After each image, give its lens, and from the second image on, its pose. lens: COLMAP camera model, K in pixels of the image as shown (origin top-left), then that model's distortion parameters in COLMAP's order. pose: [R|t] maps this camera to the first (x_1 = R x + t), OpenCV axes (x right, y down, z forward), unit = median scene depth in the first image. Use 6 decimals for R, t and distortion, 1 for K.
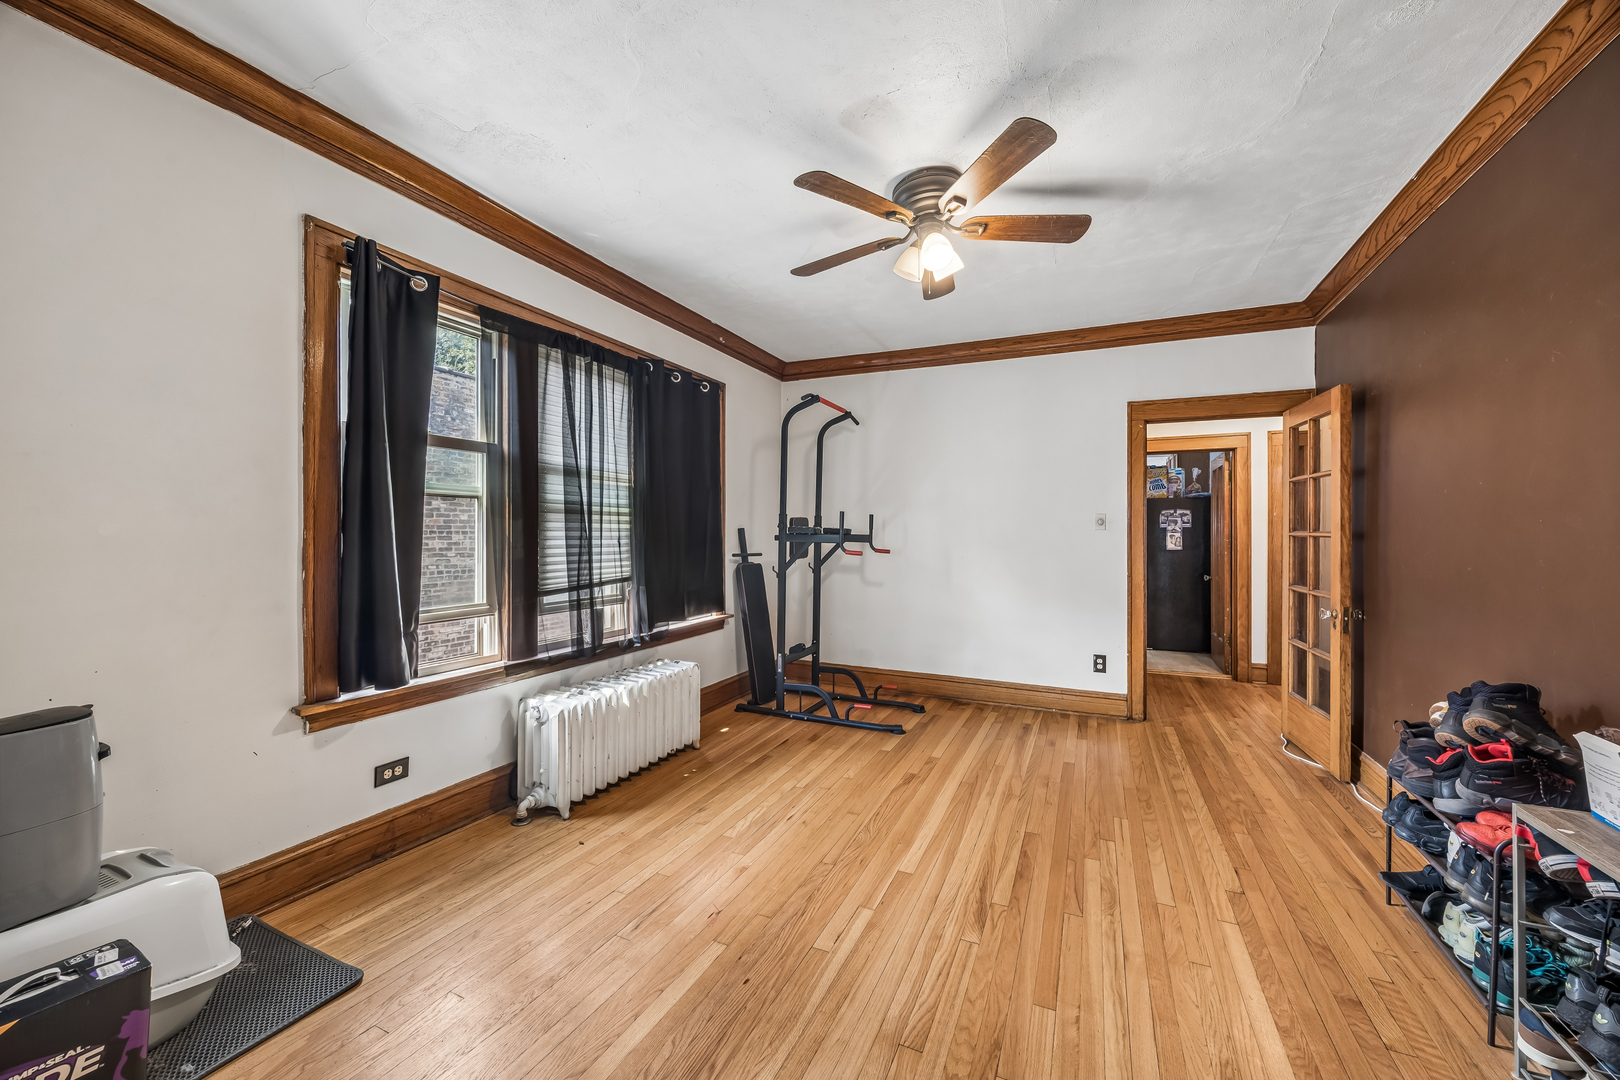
lens RADIAL K [[621.2, 0, 798.8], [0, 621.2, 534.5], [0, 0, 1]] dist [-0.002140, -0.000088]
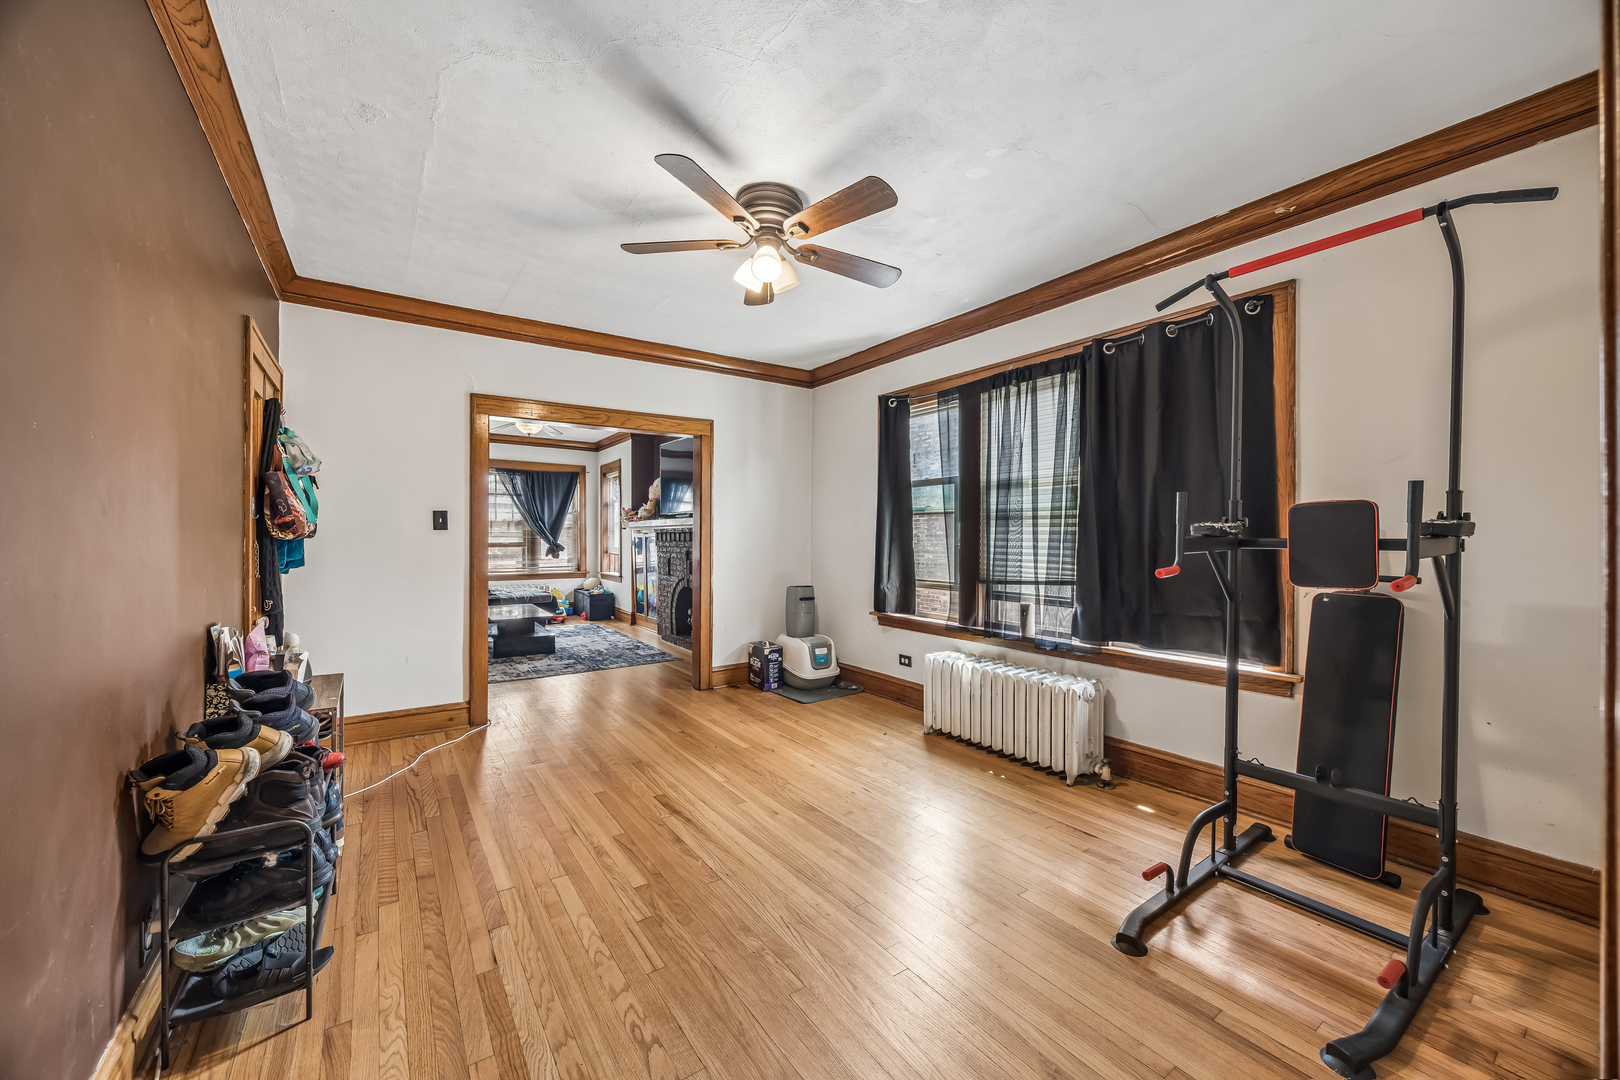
lens RADIAL K [[621.2, 0, 798.8], [0, 621.2, 534.5], [0, 0, 1]] dist [-0.002140, -0.000088]
pose [[-0.505666, -0.012160, -0.862644, 1.010053], [-0.010462, 0.999914, -0.007963, 0.011023], [0.862666, 0.004998, -0.505750, 1.457722]]
